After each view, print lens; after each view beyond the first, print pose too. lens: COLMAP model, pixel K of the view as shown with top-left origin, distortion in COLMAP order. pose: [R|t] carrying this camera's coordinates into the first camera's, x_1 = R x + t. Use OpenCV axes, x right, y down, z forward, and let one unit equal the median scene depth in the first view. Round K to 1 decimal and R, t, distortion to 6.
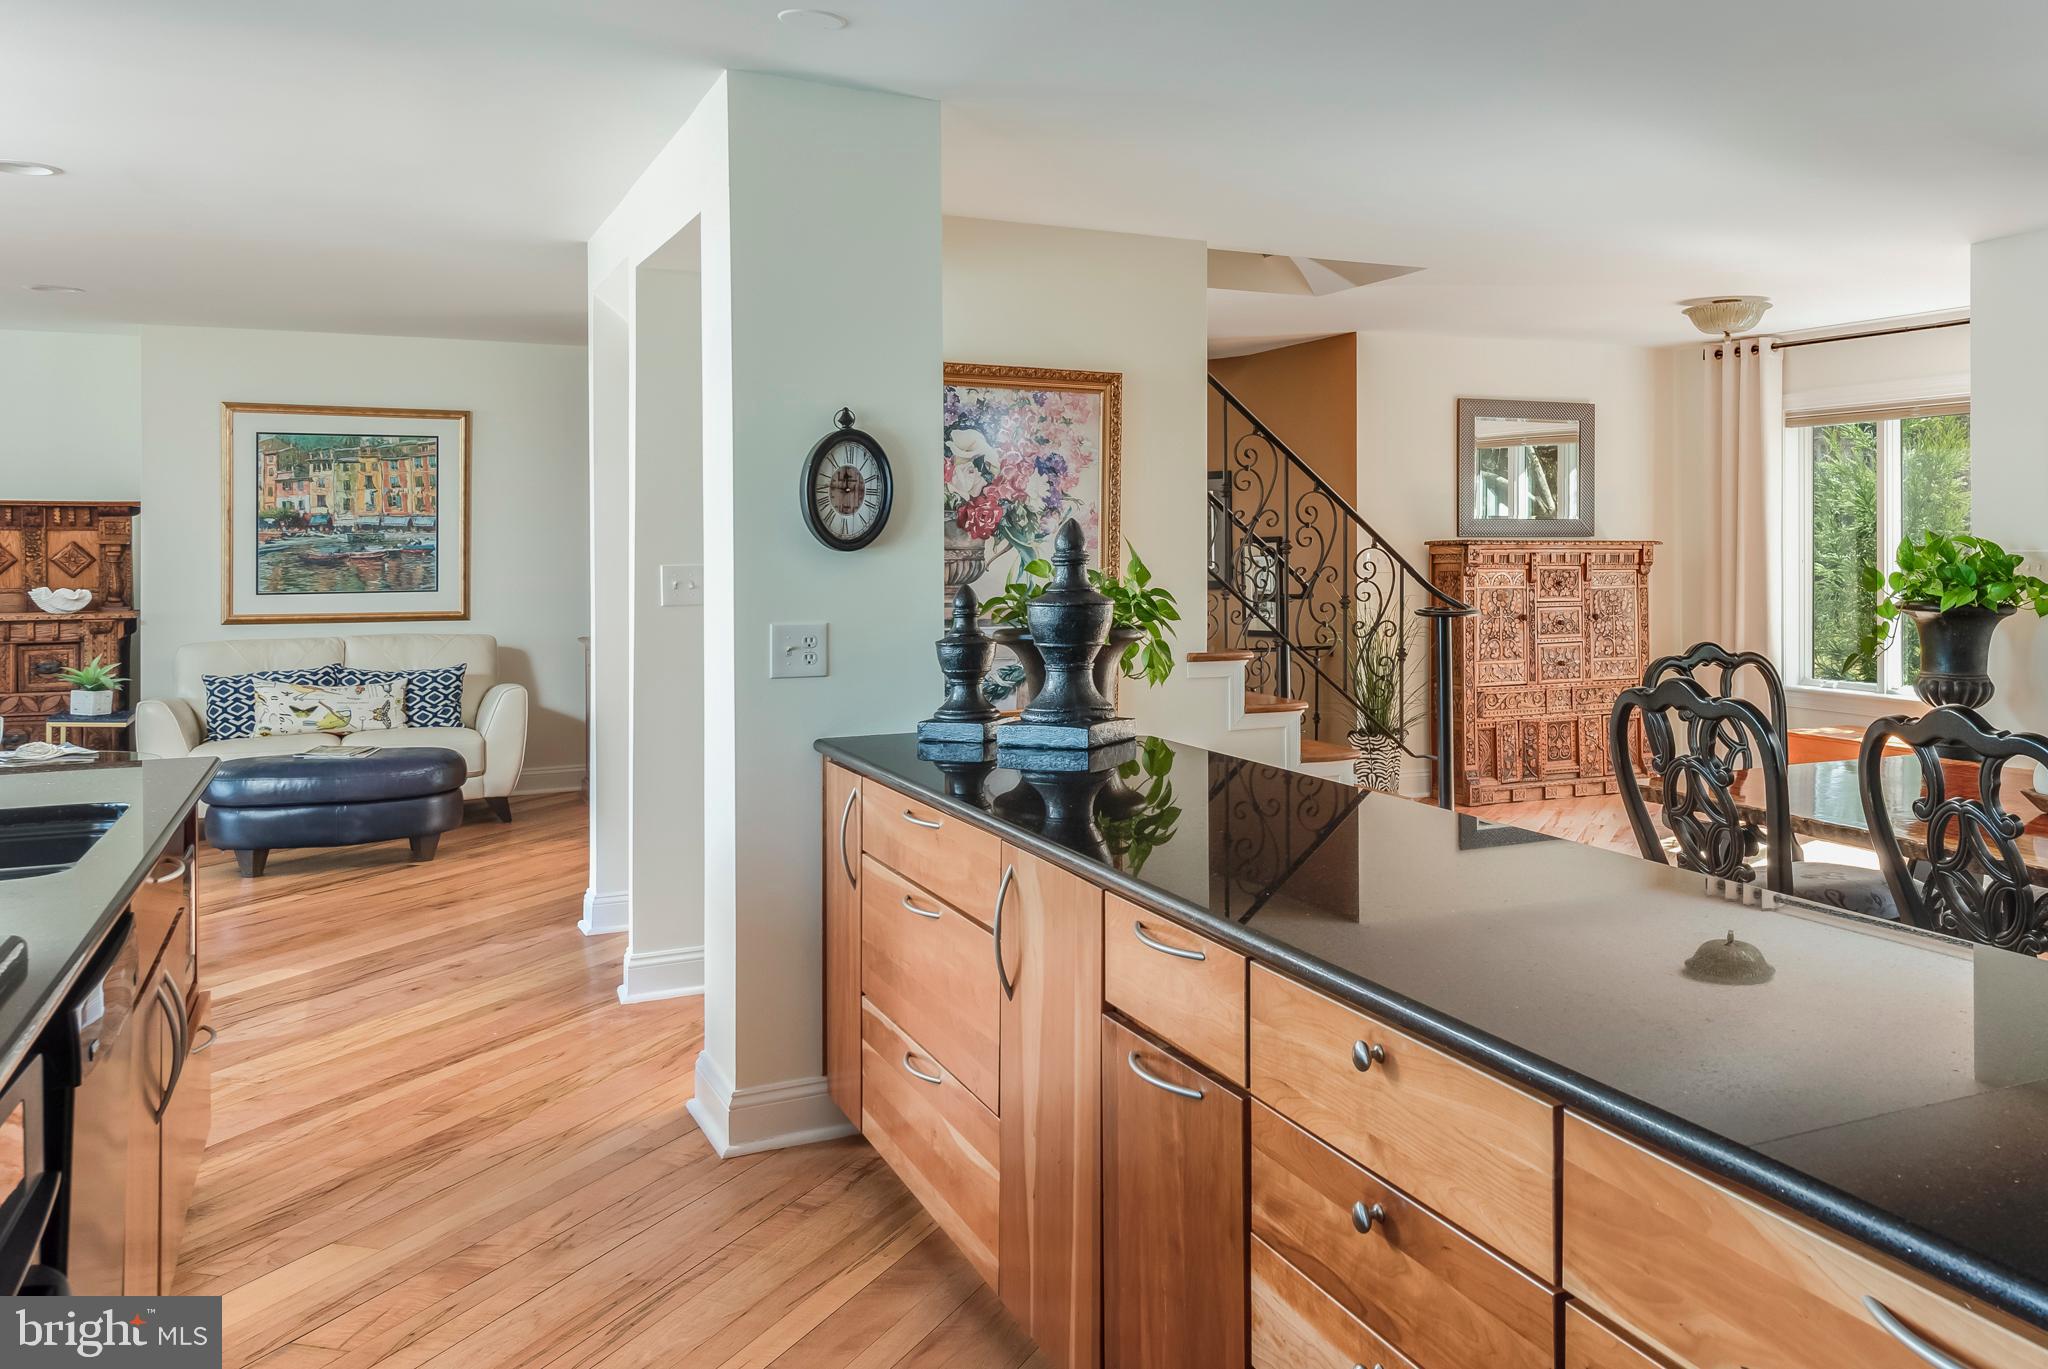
lens RADIAL K [[1483.6, 0, 1165.7], [0, 1483.6, 553.2], [0, 0, 1]] dist [0.025662, -0.031473]
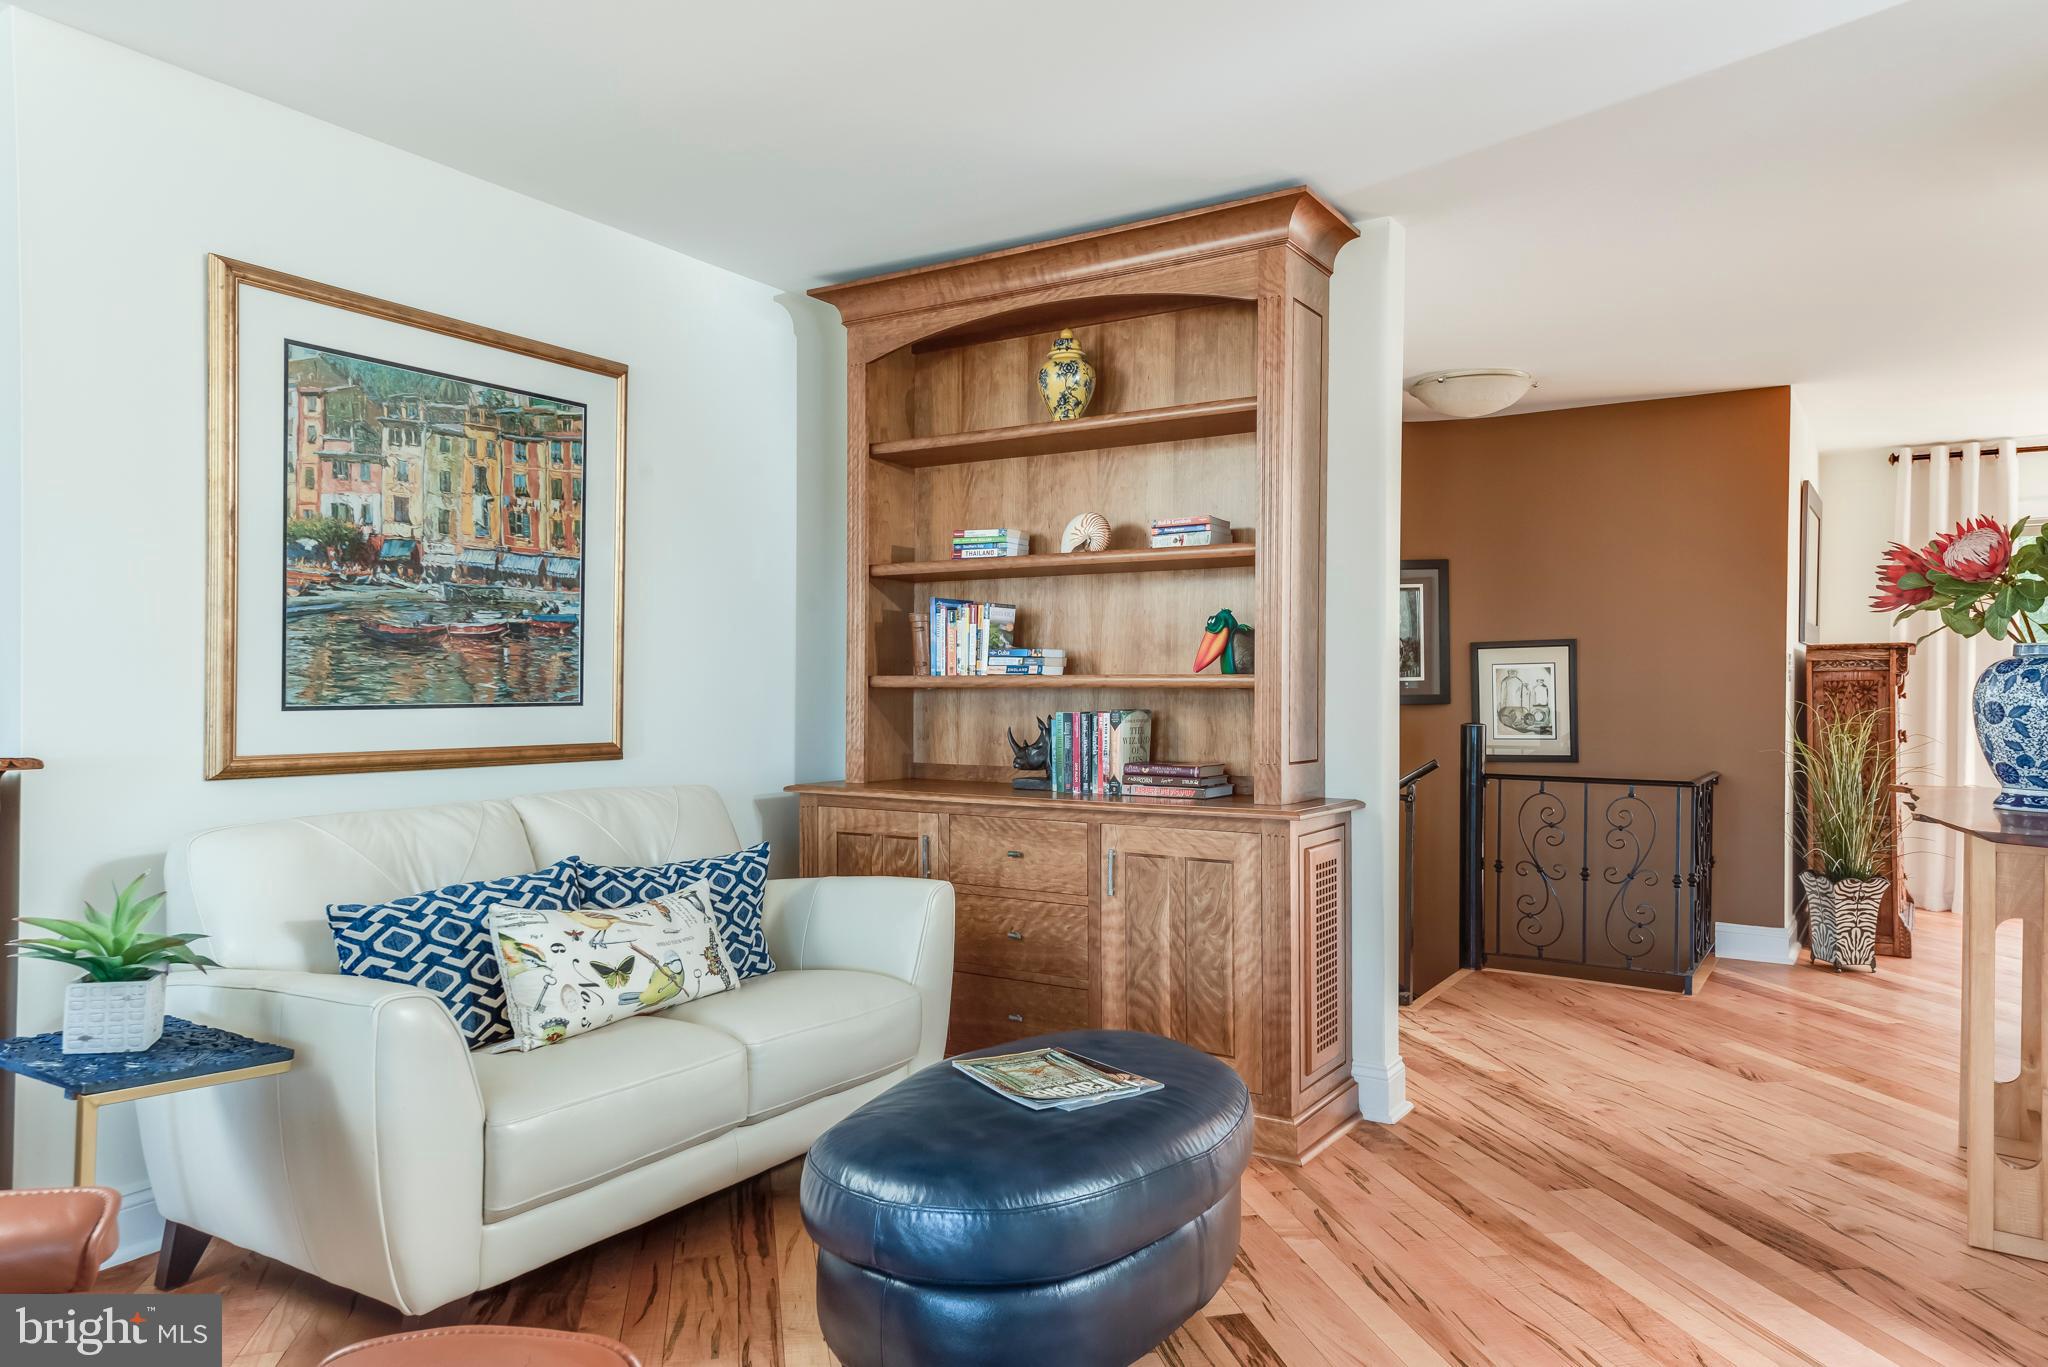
lens RADIAL K [[1329.1, 0, 971.7], [0, 1329.1, 715.4], [0, 0, 1]] dist [-0.028864, 0.005717]
pose [[0.887902, -0.006012, 0.459992, -0.597288], [-0.001445, 0.999873, 0.015857, 0.022255], [-0.460029, -0.014744, 0.887781, 0.549150]]
